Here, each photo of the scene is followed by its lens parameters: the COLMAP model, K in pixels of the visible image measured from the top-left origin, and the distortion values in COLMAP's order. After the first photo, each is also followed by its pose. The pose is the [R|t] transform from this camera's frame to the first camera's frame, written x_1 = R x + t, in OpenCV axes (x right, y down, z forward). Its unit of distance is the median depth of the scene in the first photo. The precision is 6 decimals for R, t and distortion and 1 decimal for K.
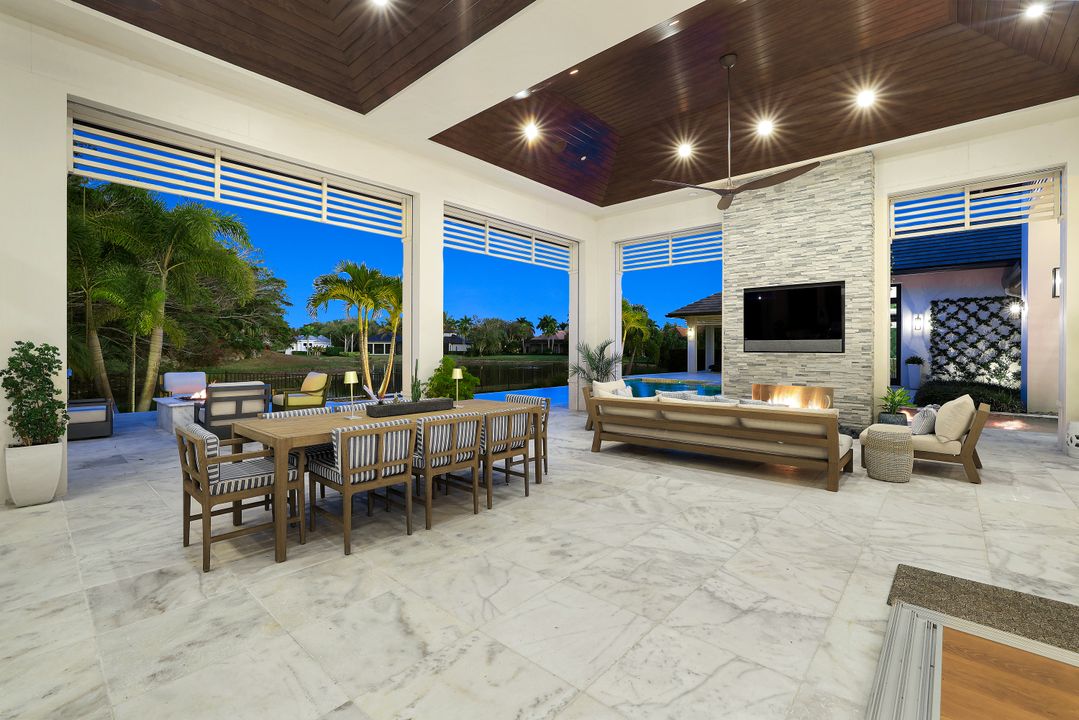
lens RADIAL K [[473.3, 0, 536.8], [0, 473.3, 355.5], [0, 0, 1]] dist [-0.023523, 0.000722]
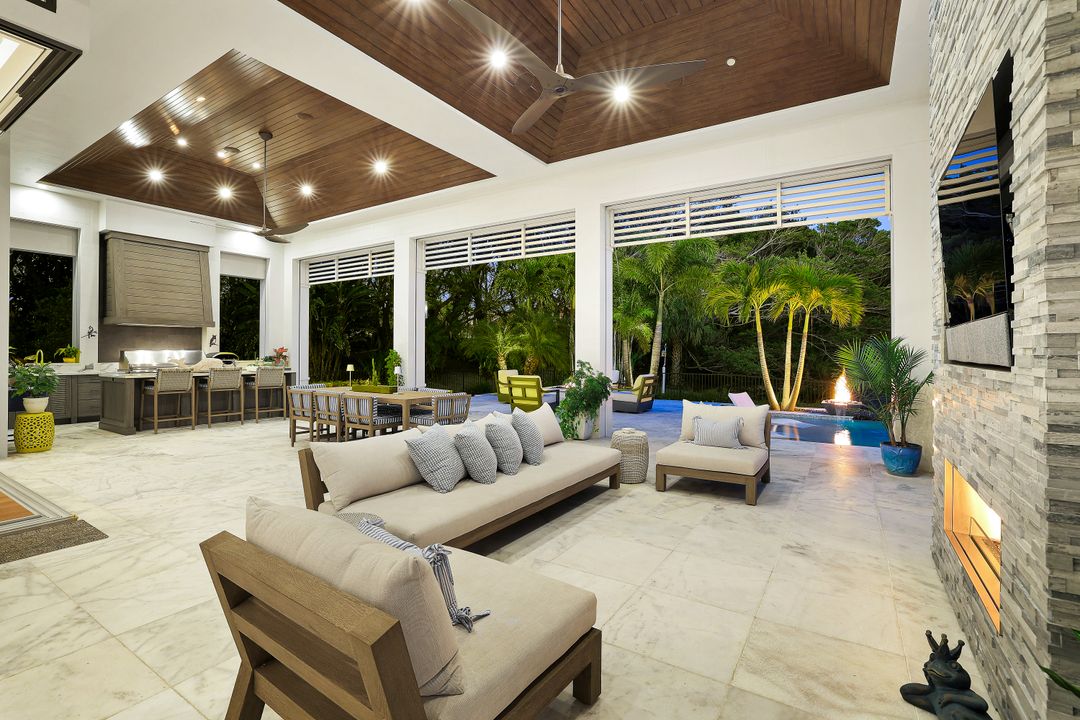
lens RADIAL K [[490.0, 0, 536.2], [0, 490.0, 354.4], [0, 0, 1]] dist [-0.003632, -0.000864]
pose [[0.146458, 0.002716, -0.989213, 1.969481], [-0.008937, 0.999959, 0.001422, -0.028399], [0.989176, 0.008632, 0.146477, 1.715869]]
